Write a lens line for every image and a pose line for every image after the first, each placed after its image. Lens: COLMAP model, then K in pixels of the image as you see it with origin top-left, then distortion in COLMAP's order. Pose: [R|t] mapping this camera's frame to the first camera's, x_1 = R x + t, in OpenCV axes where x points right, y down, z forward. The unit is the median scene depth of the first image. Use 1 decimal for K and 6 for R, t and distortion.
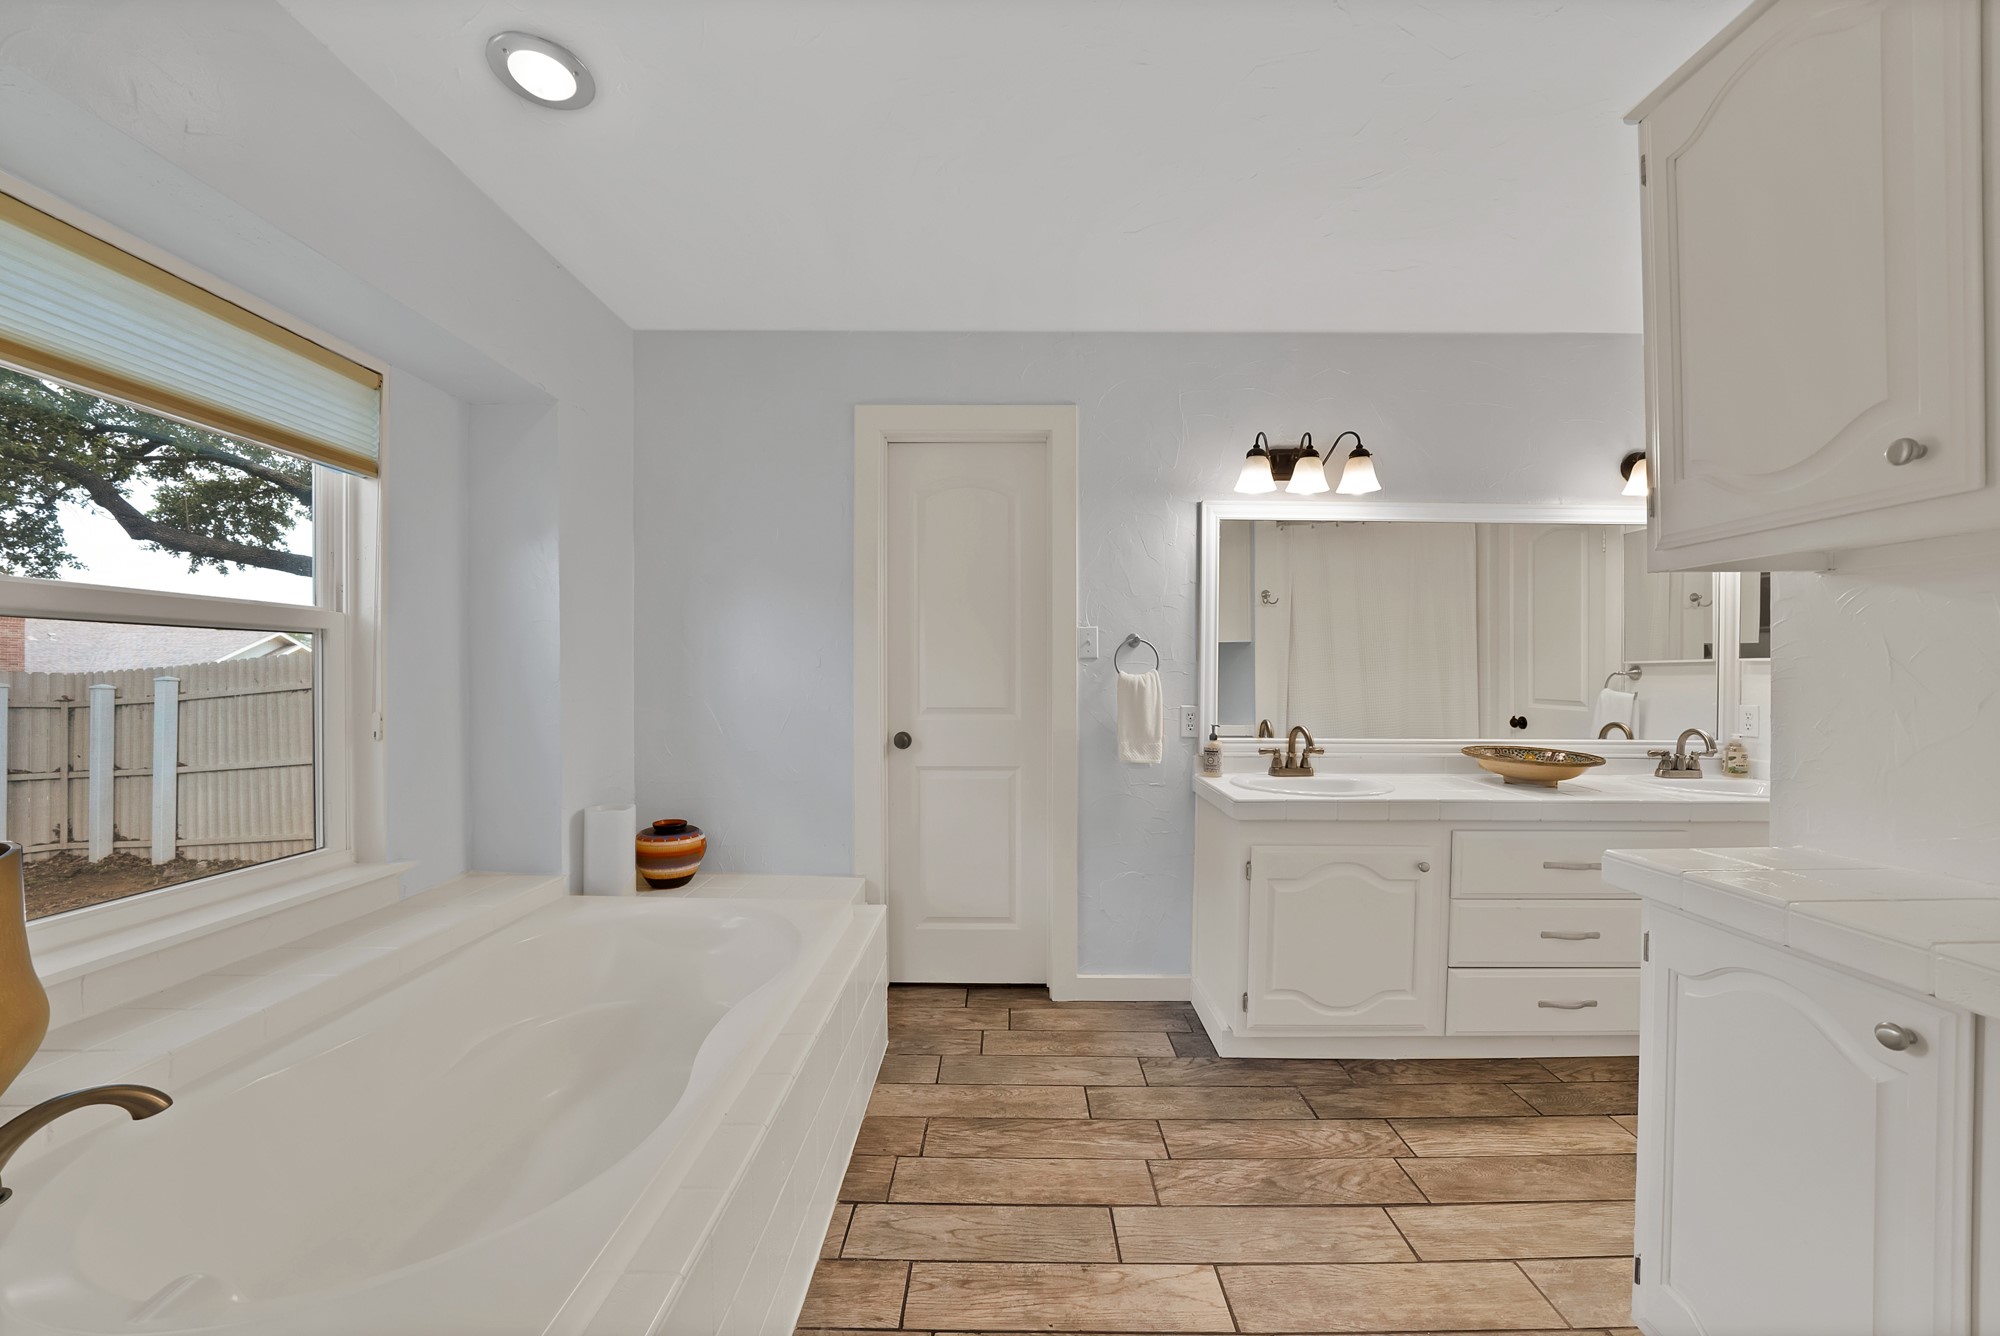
lens RADIAL K [[737.7, 0, 1000.0], [0, 737.7, 668.0], [0, 0, 1]] dist [-0.017985, 0.000023]
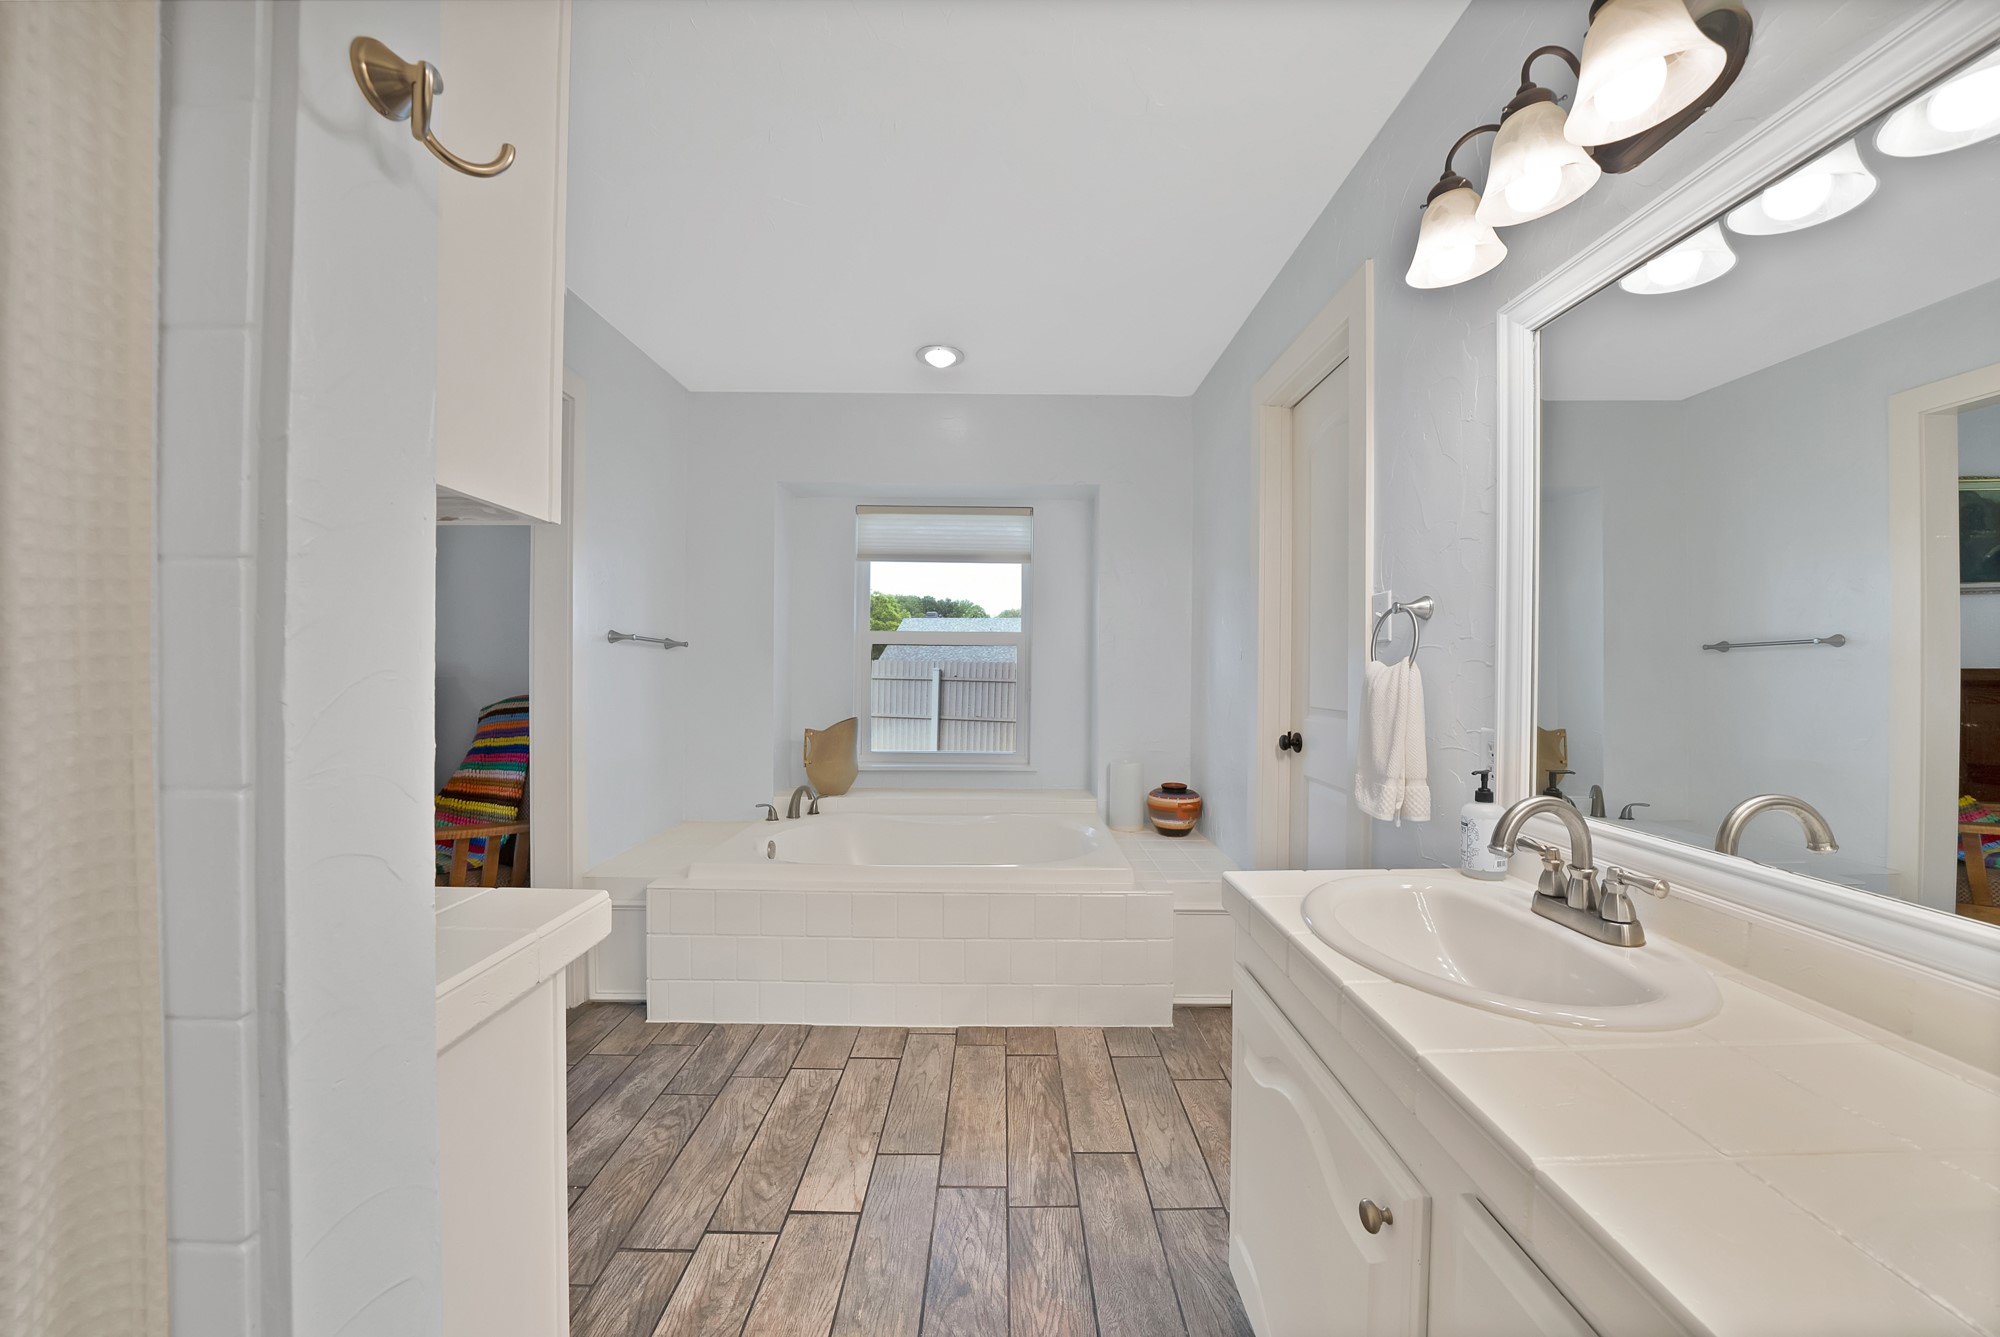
lens RADIAL K [[713.6, 0, 989.9], [0, 713.6, 673.9], [0, 0, 1]] dist [-0.022712, -0.000016]
pose [[-0.012630, 0.000108, -0.999920, 1.110636], [0.000553, 1.000000, 0.000102, 0.024409], [0.999920, -0.000552, -0.012630, 1.009329]]
